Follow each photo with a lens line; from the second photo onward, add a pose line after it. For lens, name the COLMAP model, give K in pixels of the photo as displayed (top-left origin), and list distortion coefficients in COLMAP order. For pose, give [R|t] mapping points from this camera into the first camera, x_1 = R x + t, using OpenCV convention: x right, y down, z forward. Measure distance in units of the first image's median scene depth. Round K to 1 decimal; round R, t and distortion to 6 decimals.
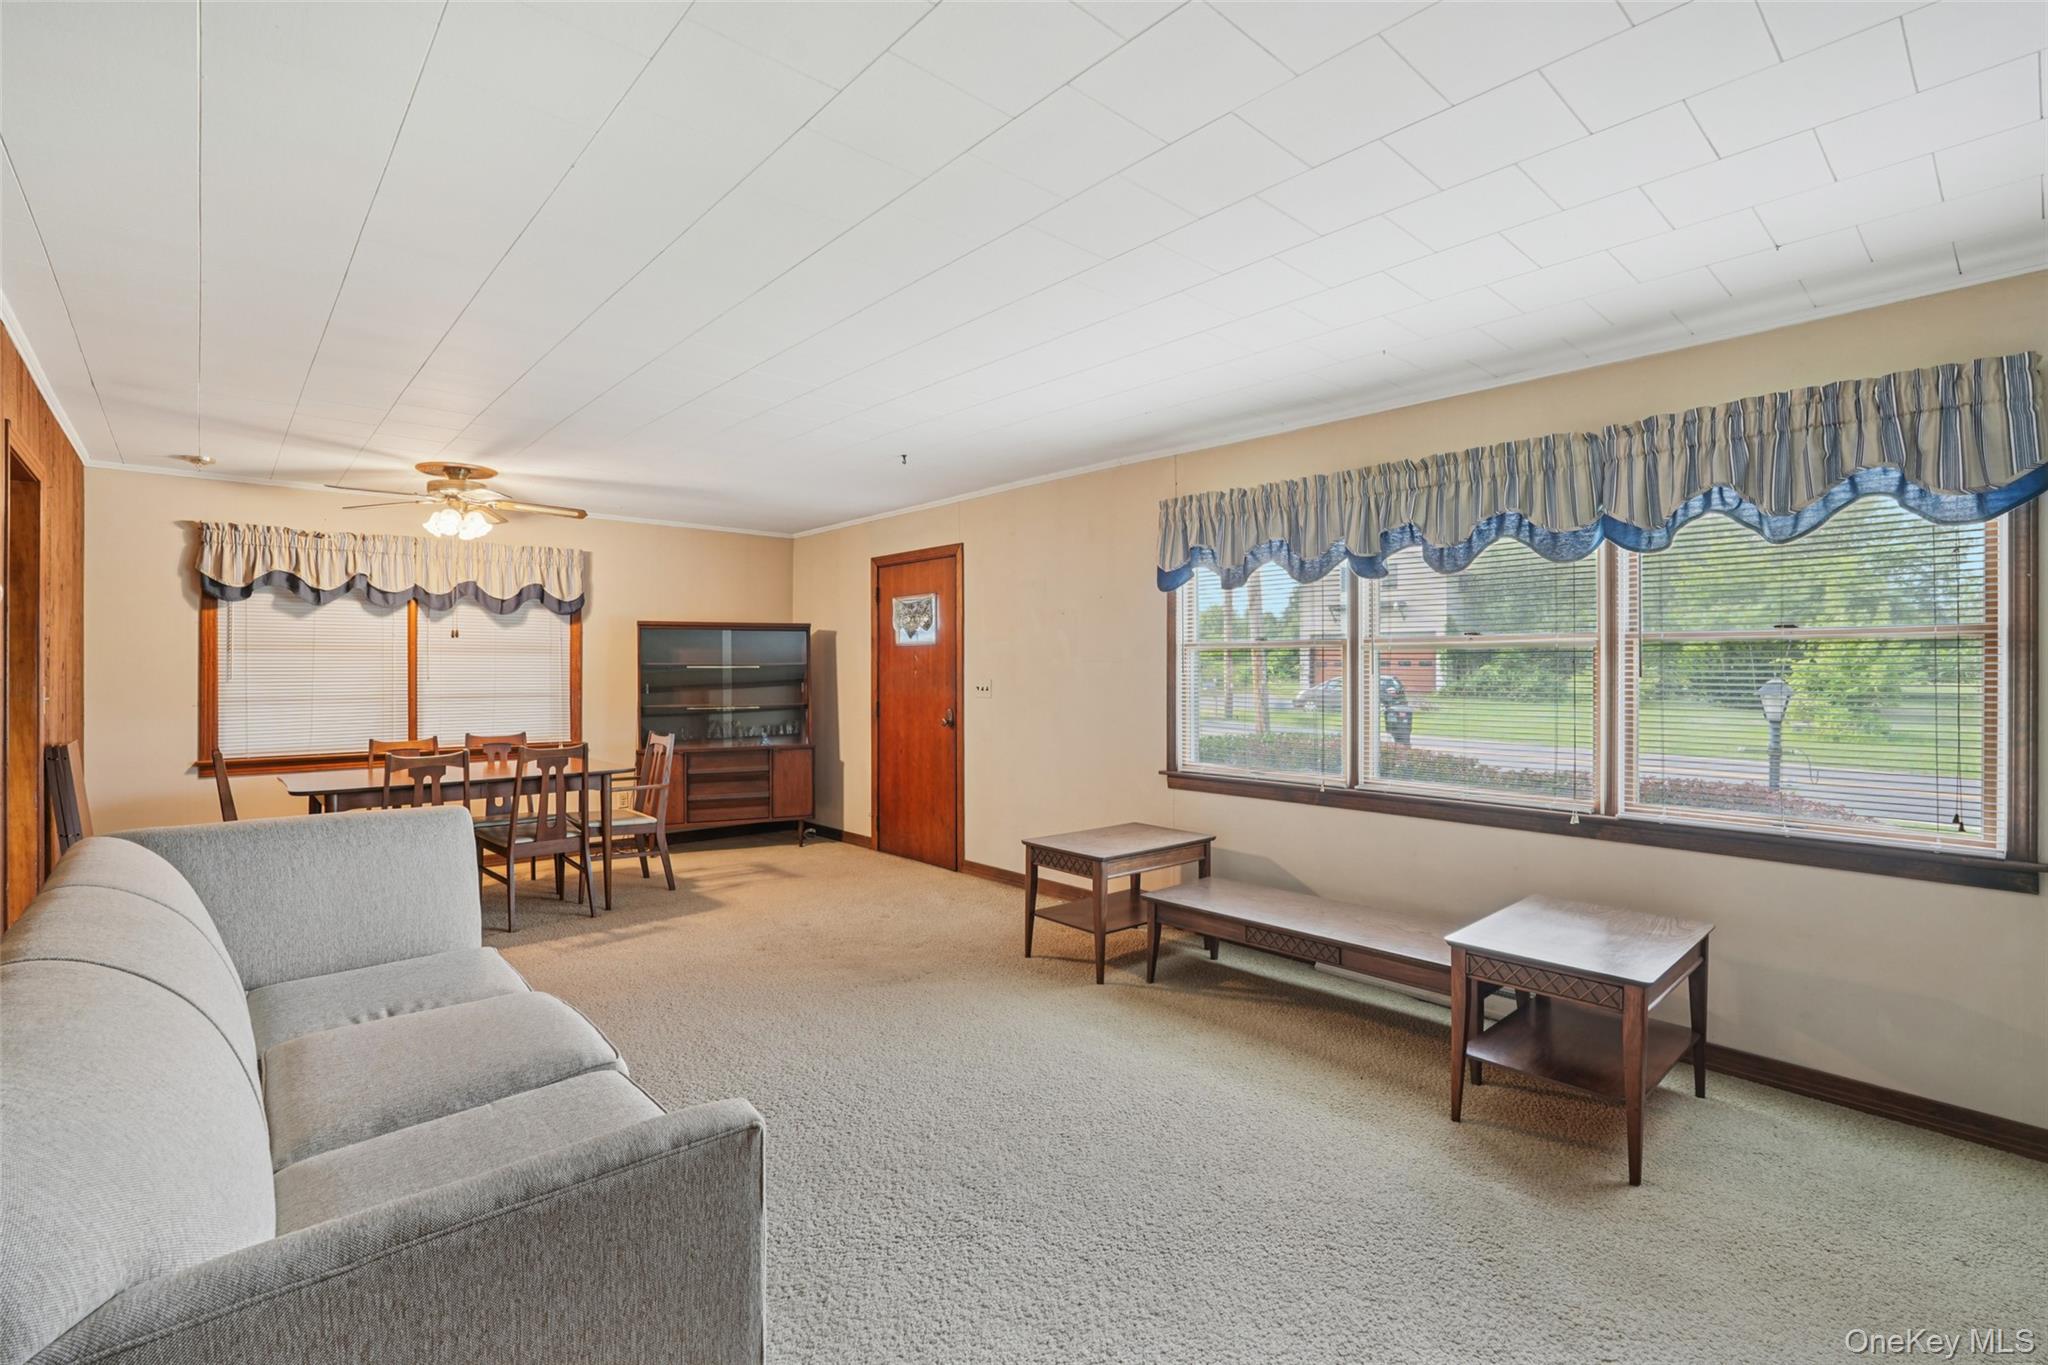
lens RADIAL K [[931.9, 0, 1029.7], [0, 931.9, 660.4], [0, 0, 1]] dist [-0.008175, 0.009643]
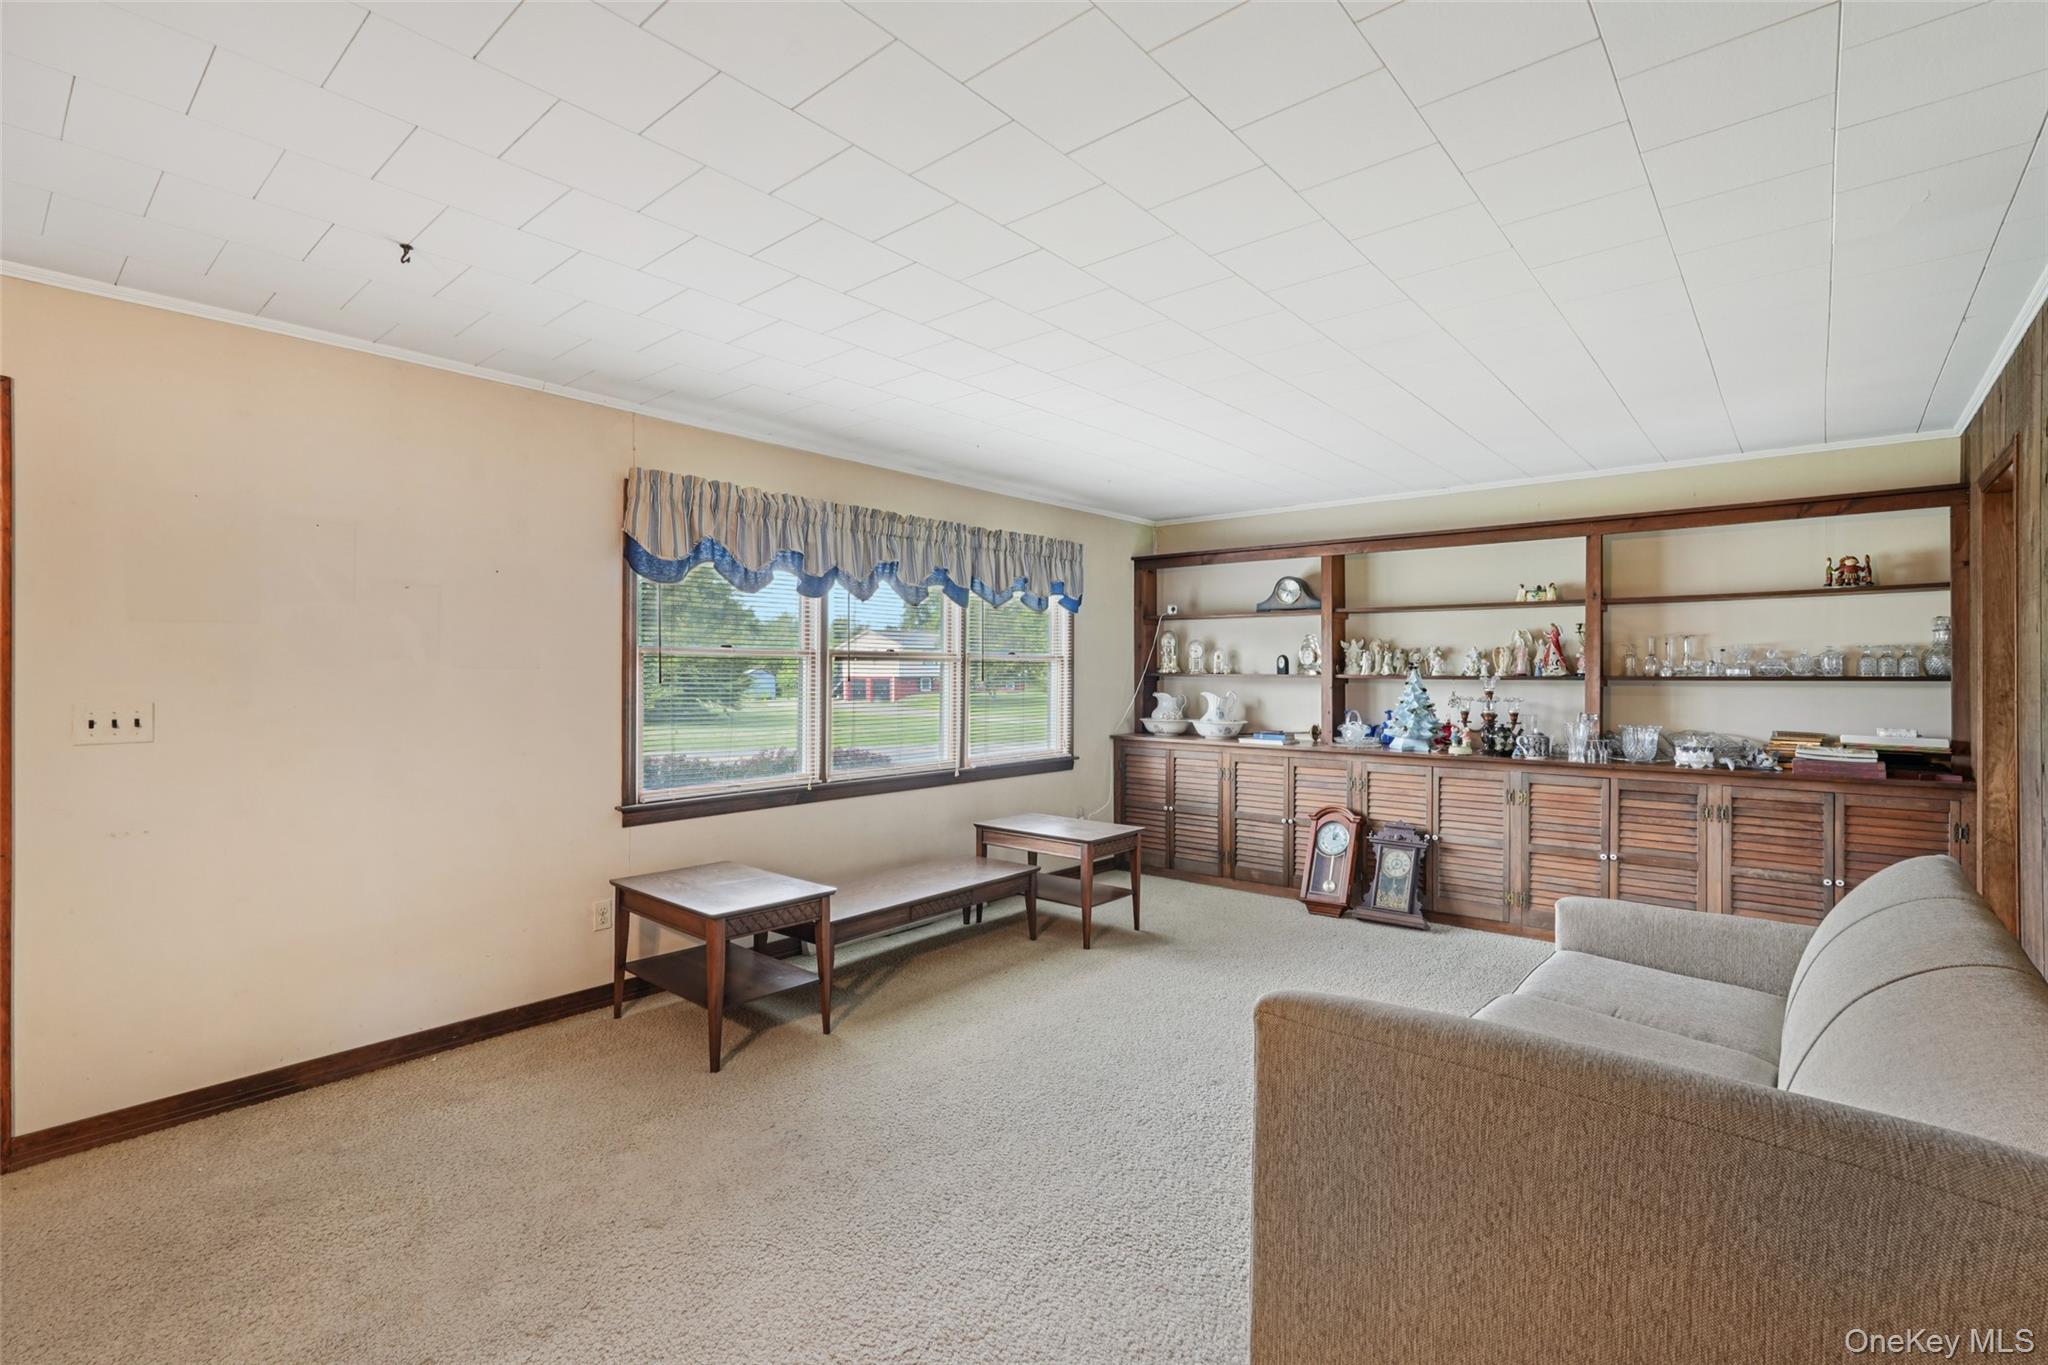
lens RADIAL K [[926.6, 0, 1037.7], [0, 926.6, 673.5], [0, 0, 1]] dist [-0.010306, 0.011804]
pose [[-0.121510, 0.001245, 0.992589, -0.752053], [-0.006185, 0.999979, -0.002011, 0.005048], [-0.992571, -0.006384, -0.121500, 0.829535]]
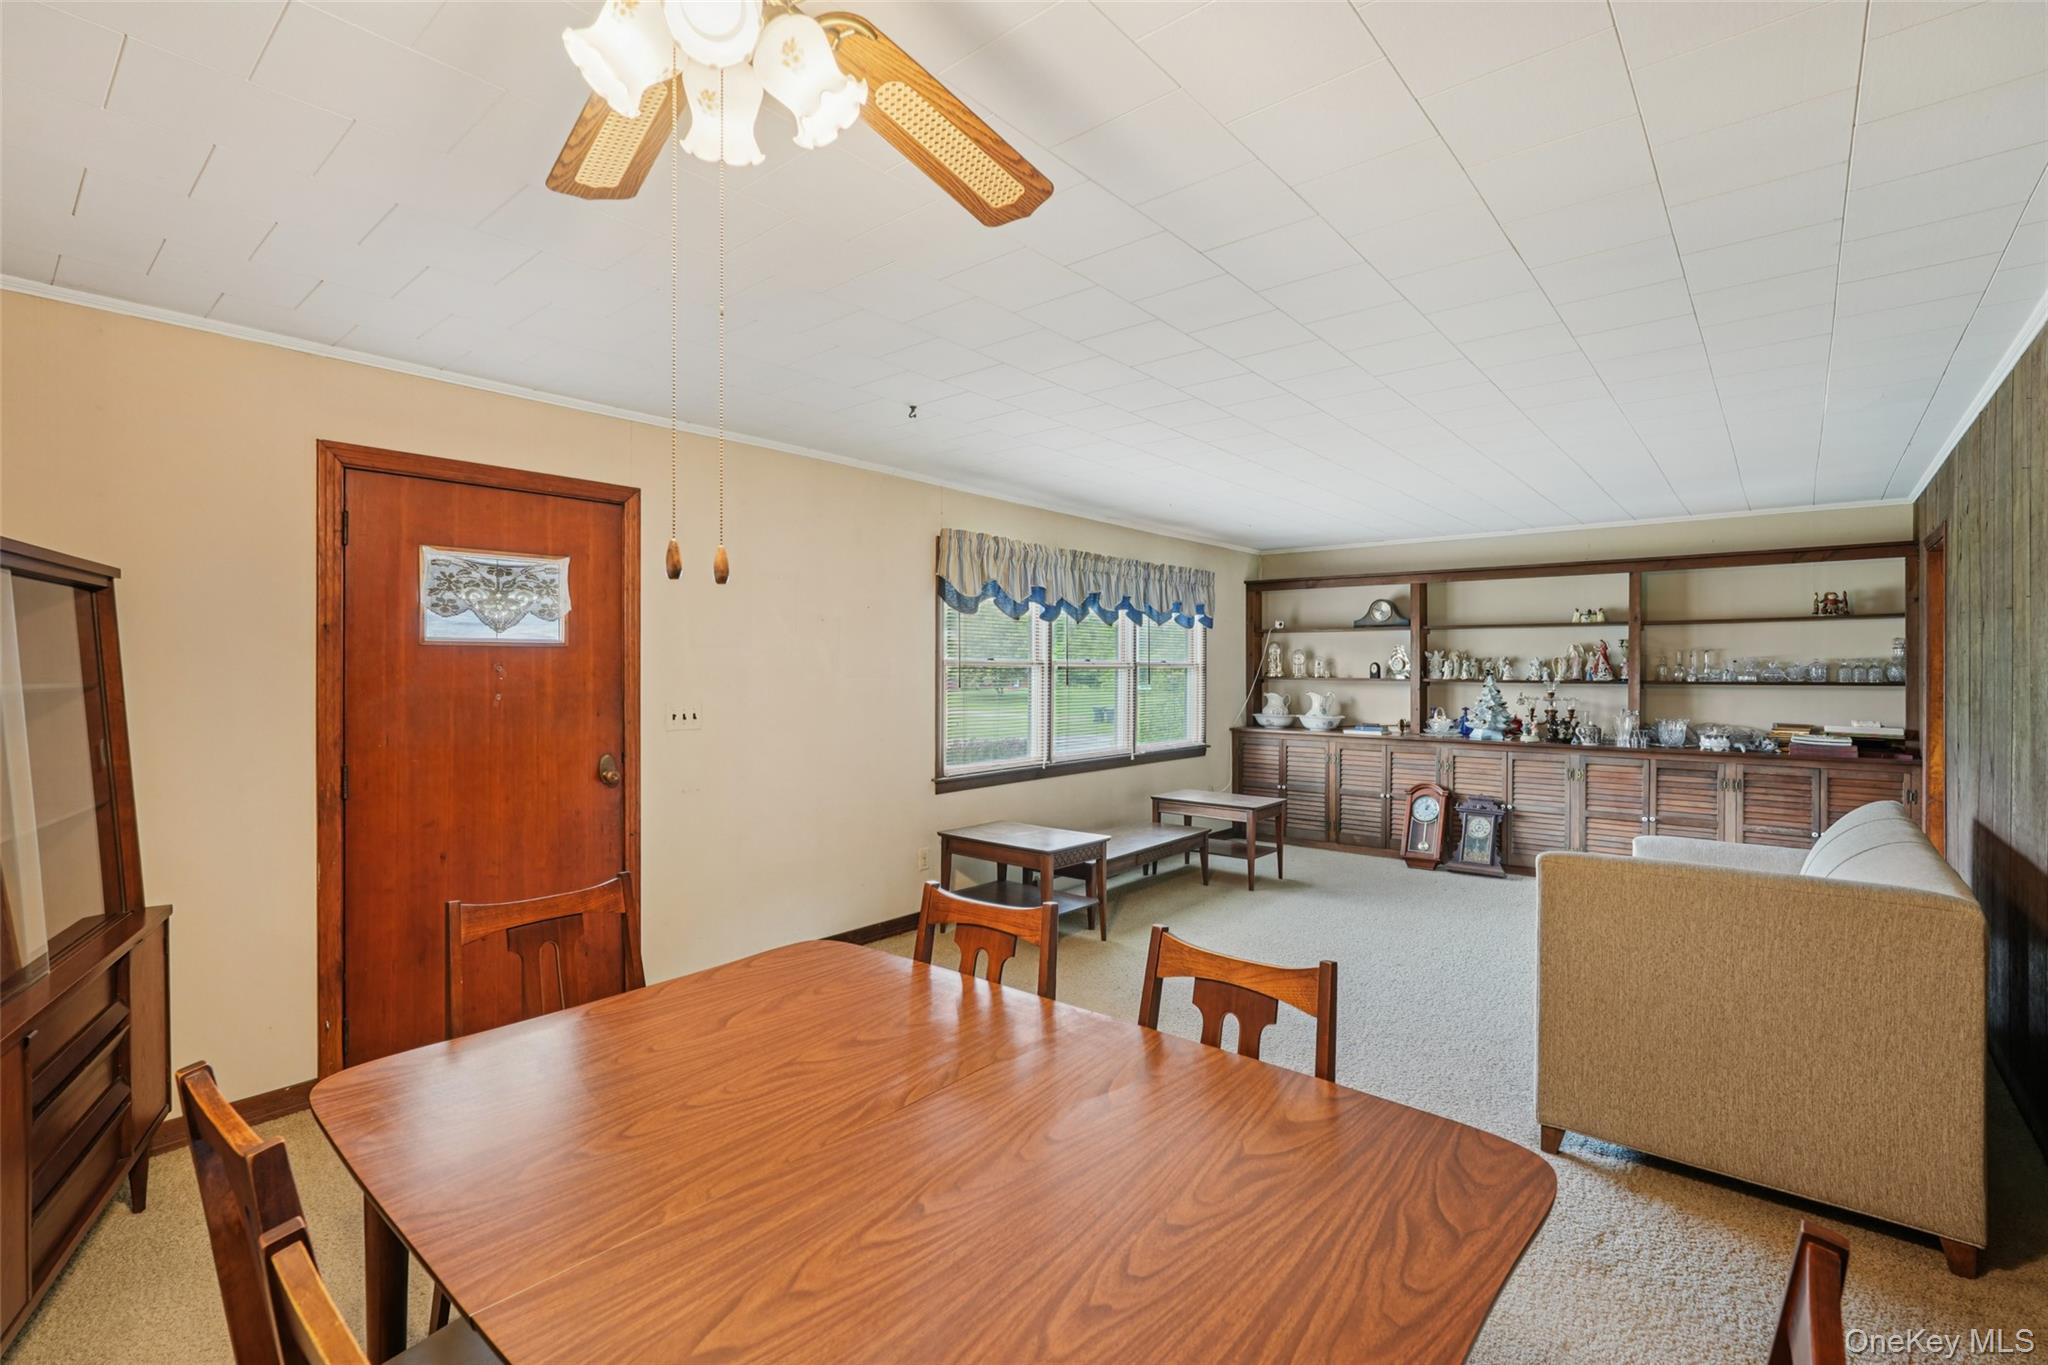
lens RADIAL K [[913.1, 0, 1053.7], [0, 913.1, 673.7], [0, 0, 1]] dist [-0.001090, 0.008873]
pose [[-0.141456, -0.002177, 0.989942, -1.011278], [-0.006514, 0.999978, 0.001268, -0.005386], [-0.989923, -0.006269, -0.141467, 1.129455]]
